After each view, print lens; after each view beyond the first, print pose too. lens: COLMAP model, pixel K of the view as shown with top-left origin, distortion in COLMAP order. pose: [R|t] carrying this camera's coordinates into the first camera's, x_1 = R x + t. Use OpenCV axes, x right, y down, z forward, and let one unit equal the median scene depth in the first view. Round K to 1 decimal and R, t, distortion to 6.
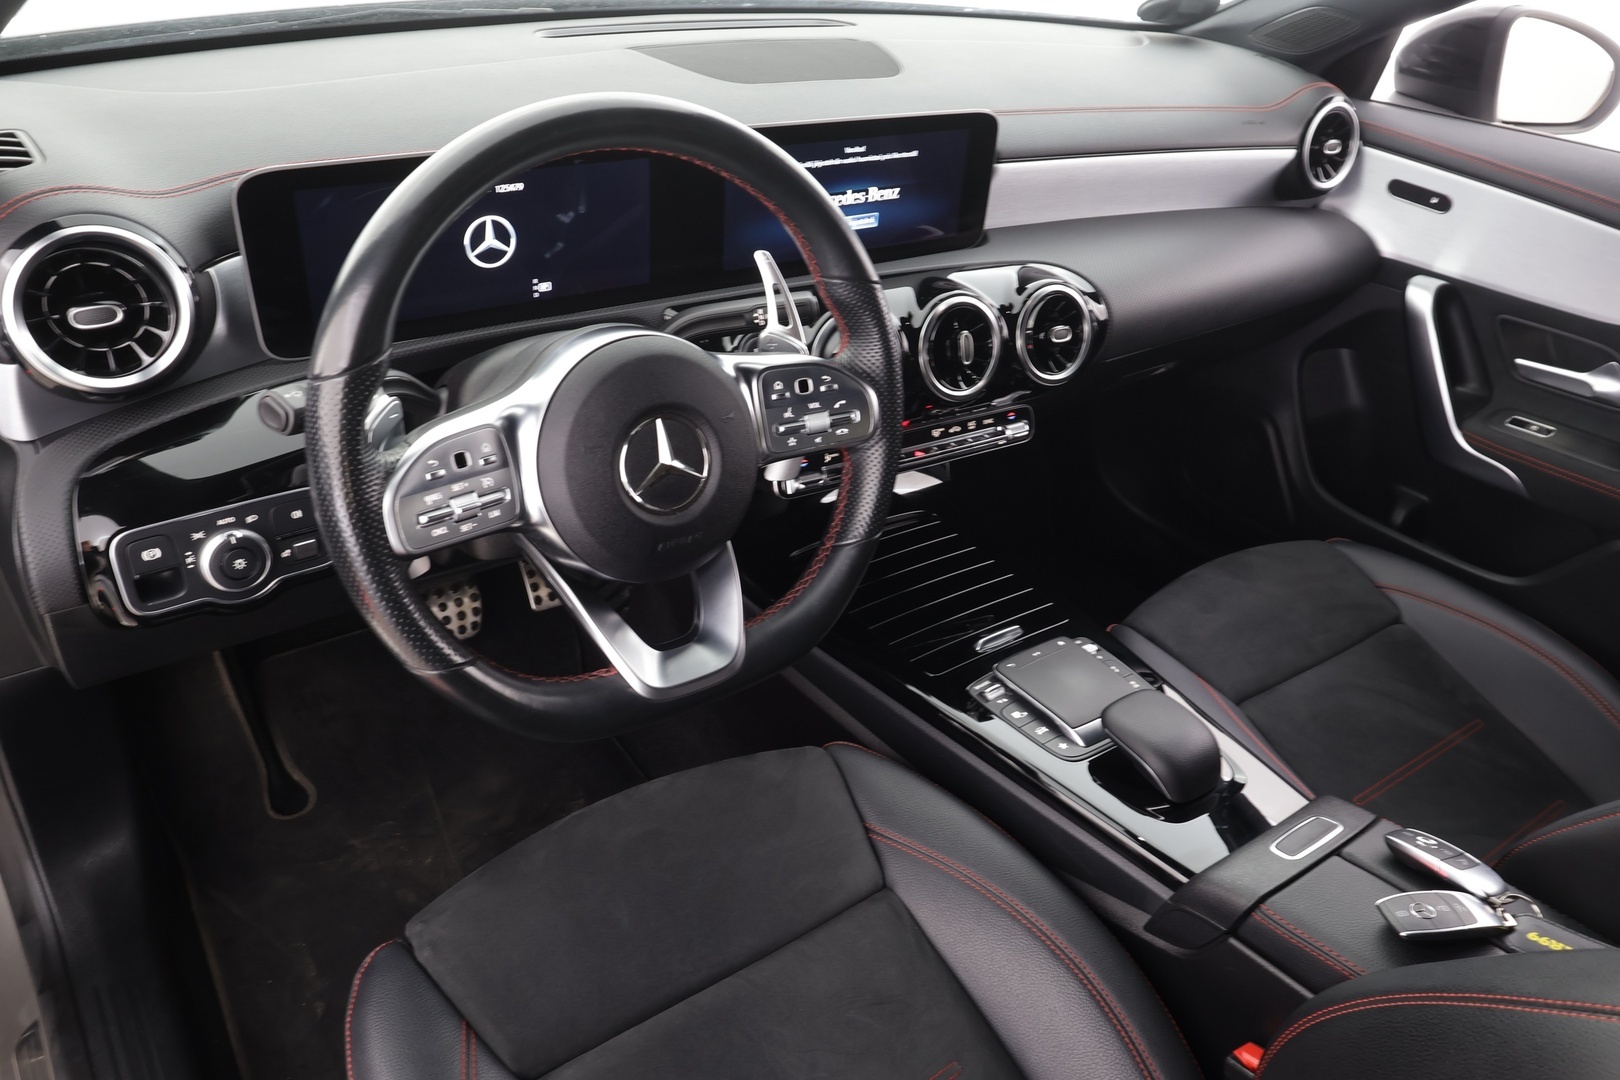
lens RADIAL K [[1177.9, 0, 806.3], [0, 1177.9, 555.4], [0, 0, 1]] dist [-0.001992, 0.001693]
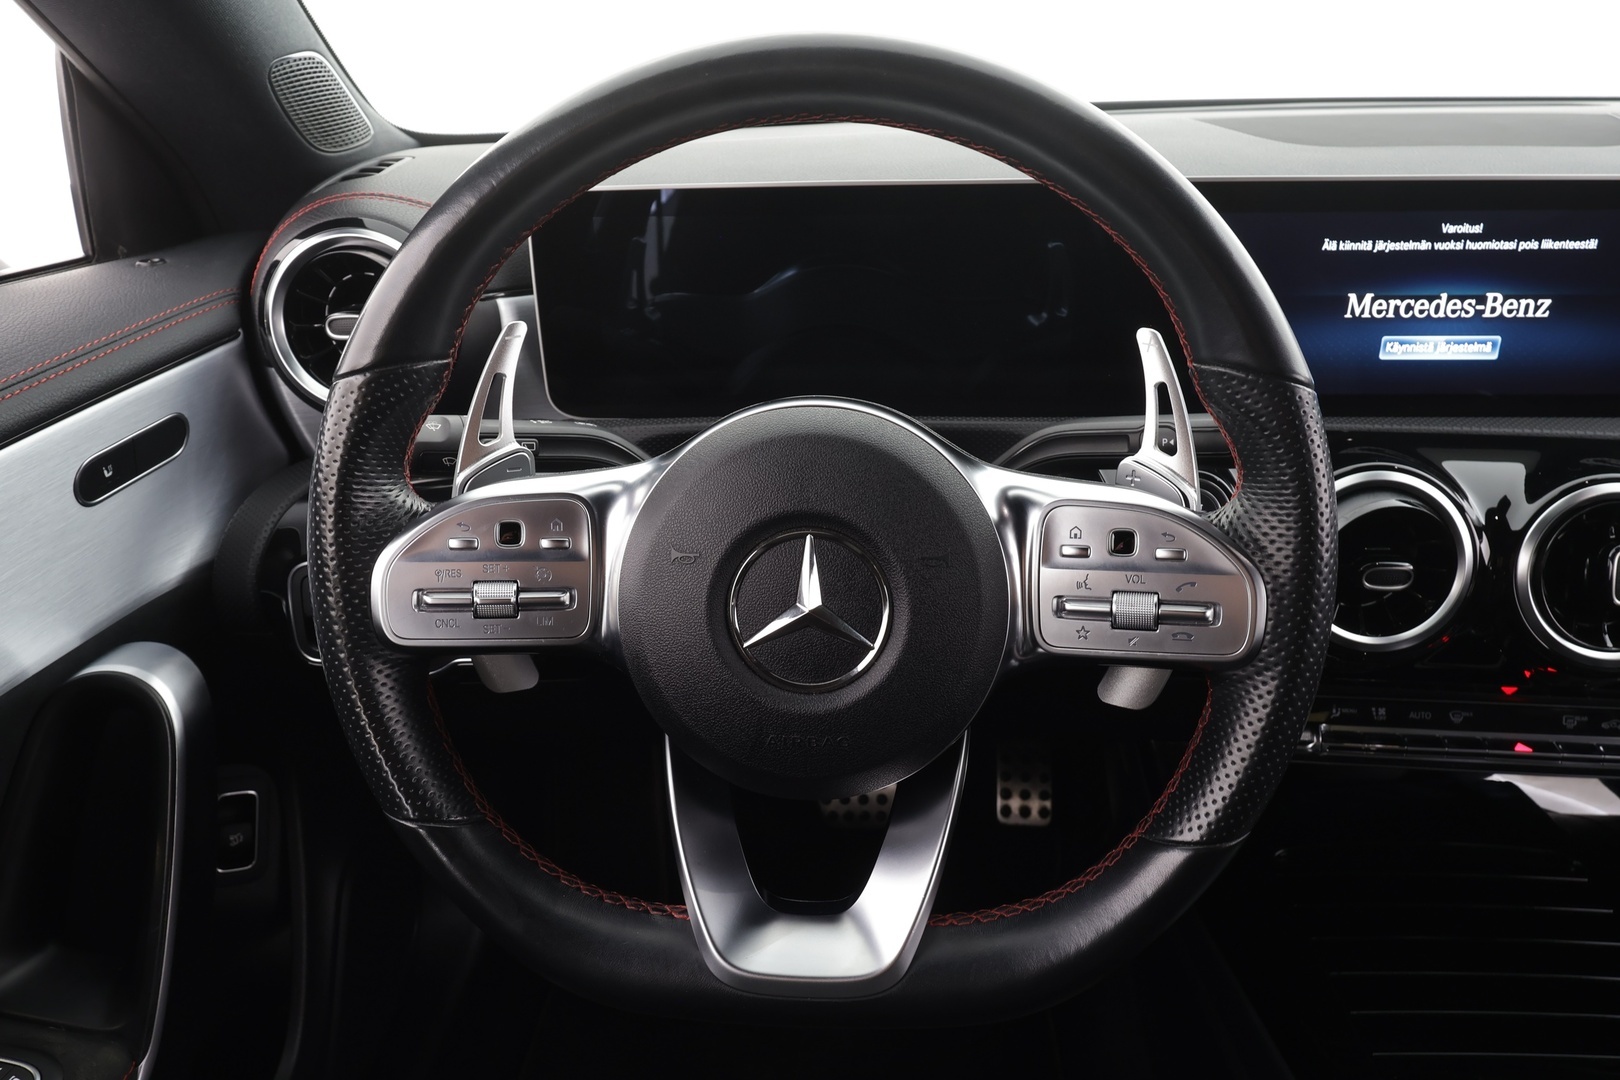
lens RADIAL K [[1177.9, 0, 806.3], [0, 1177.9, 555.4], [0, 0, 1]] dist [-0.001992, 0.001693]
pose [[0.773665, 0.168410, -0.610804, 0.171694], [-0.271583, 0.959122, -0.079549, -0.037649], [0.572438, 0.227429, 0.787776, 0.341984]]
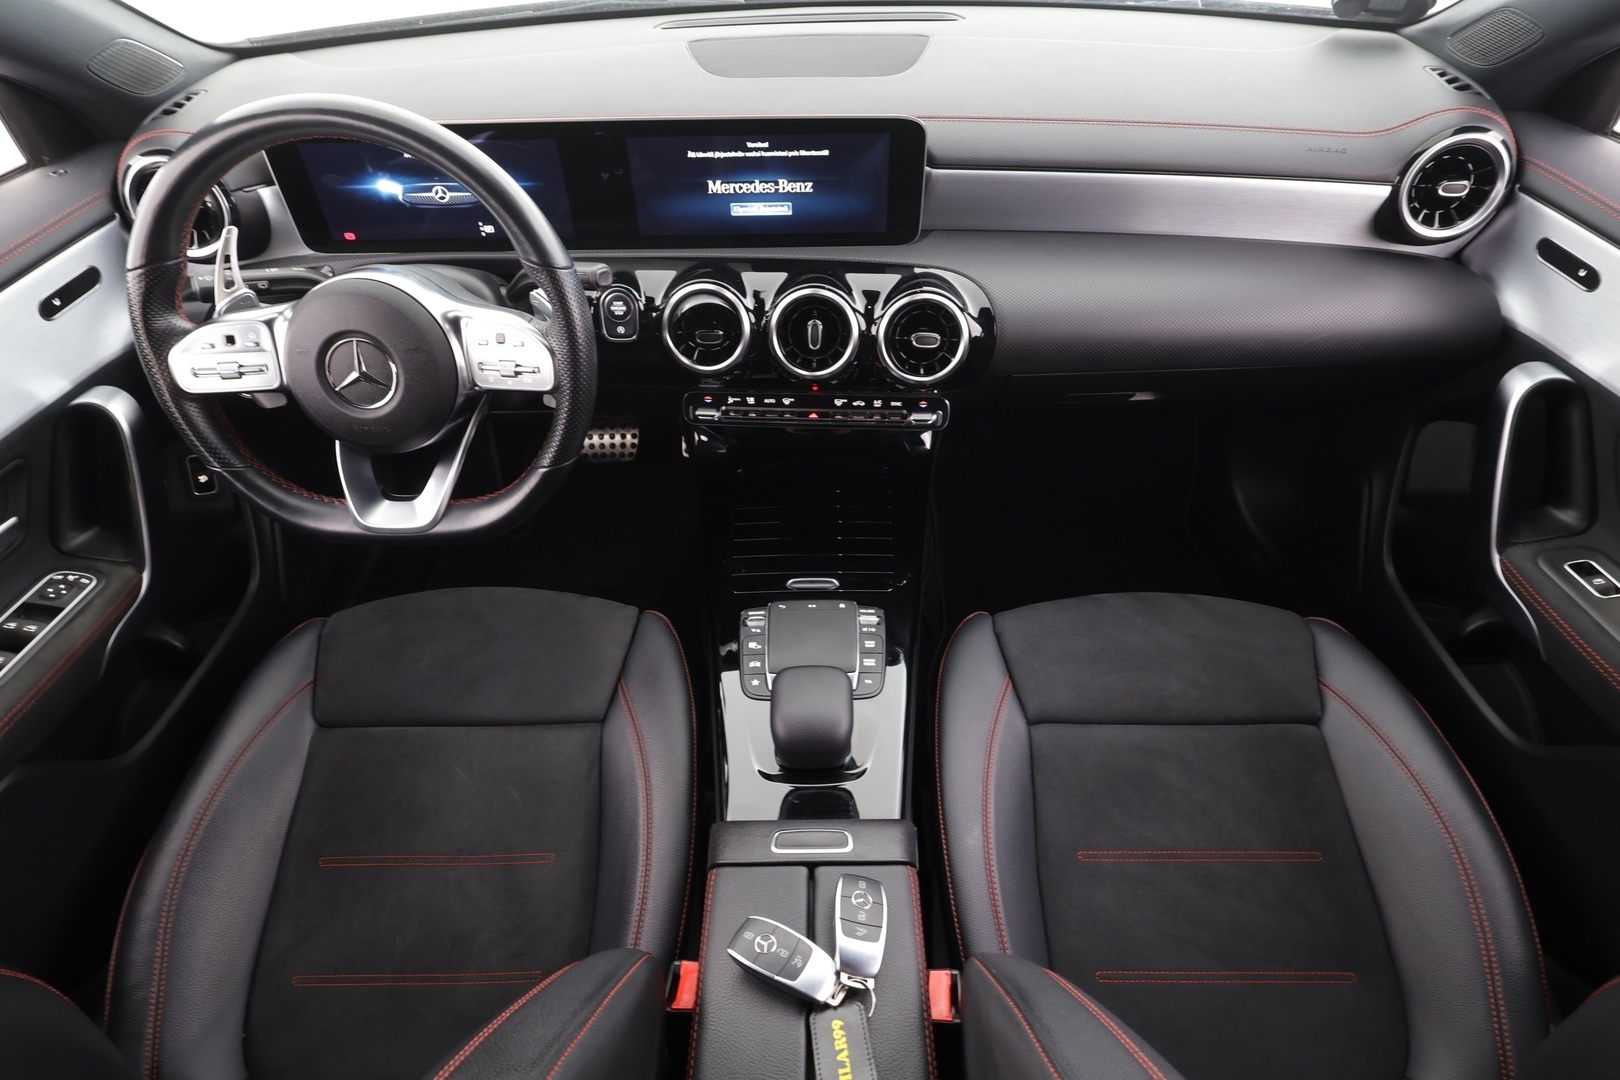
lens RADIAL K [[849.8, 0, 789.5], [0, 849.8, 545.9], [0, 0, 1]] dist [-0.003351, -0.000966]
pose [[0.800780, 0.330399, -0.499588, 0.584835], [-0.247233, 0.942054, 0.226736, -0.161179], [0.545553, -0.058051, 0.836064, 0.279801]]
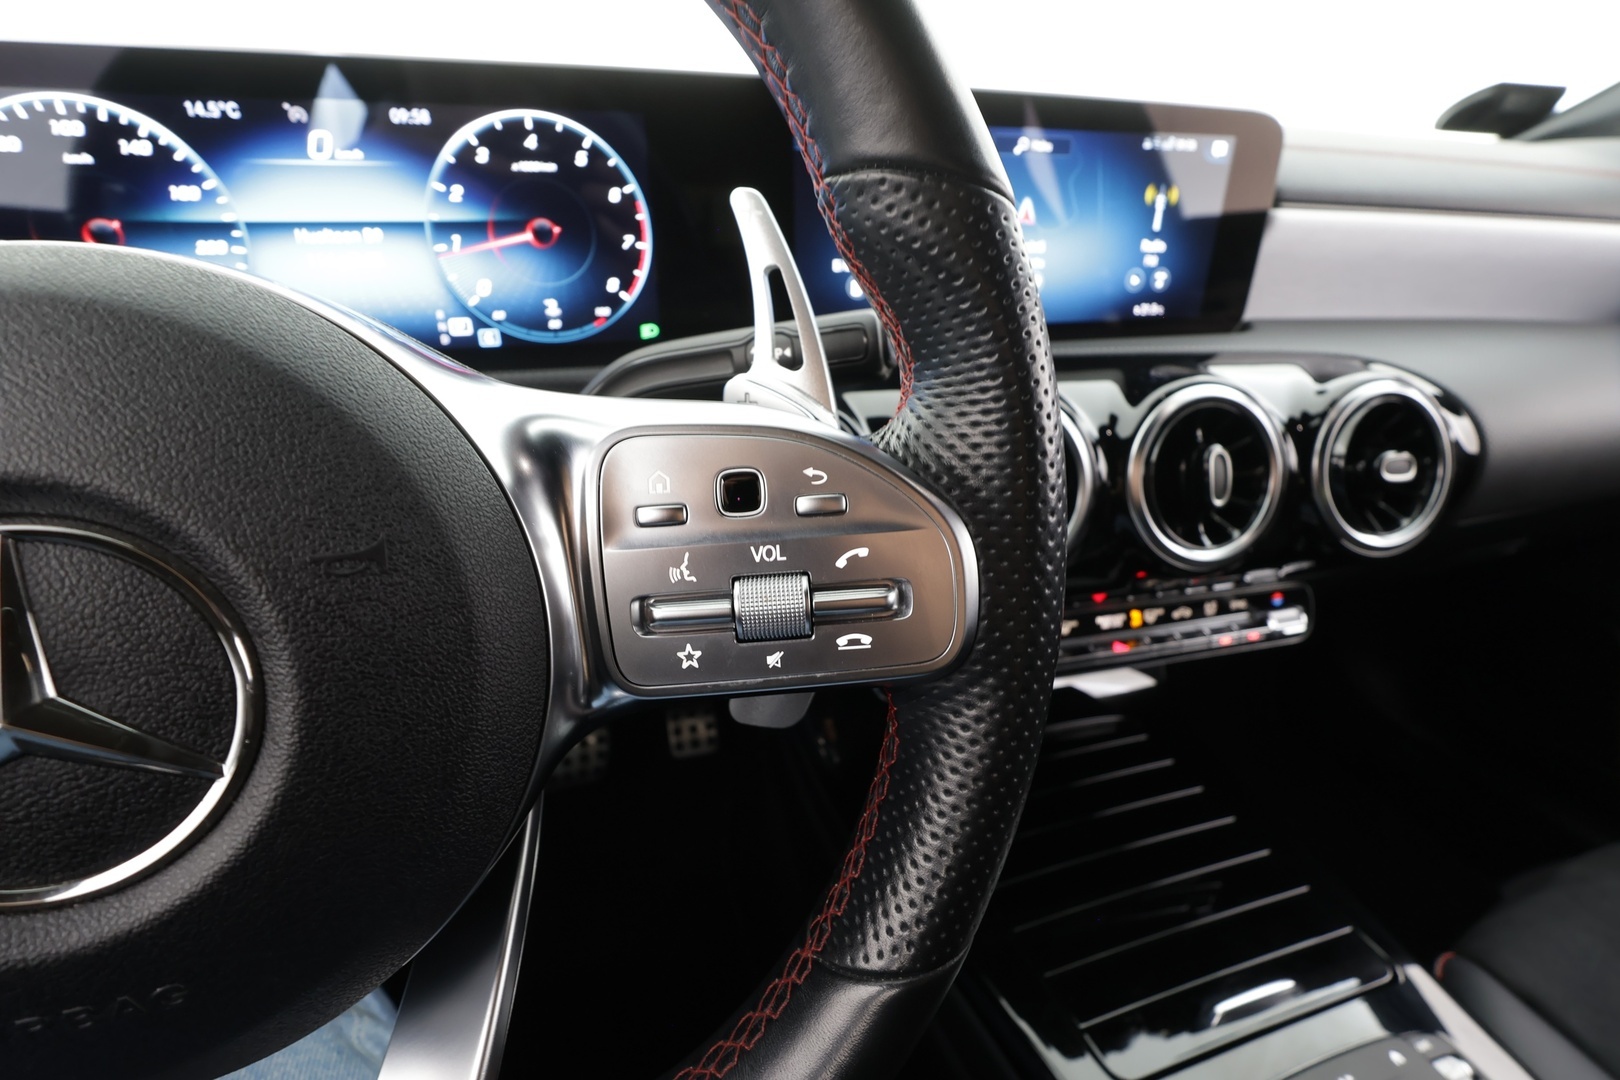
lens RADIAL K [[747.0, 0, 810.0], [0, 747.0, 540.0], [0, 0, 1]] dist [0.005024, 0.000662]
pose [[0.951213, 0.056723, -0.303274, 0.059076], [-0.101729, 0.985648, -0.134719, -0.076874], [0.291280, 0.158998, 0.943332, 0.596827]]
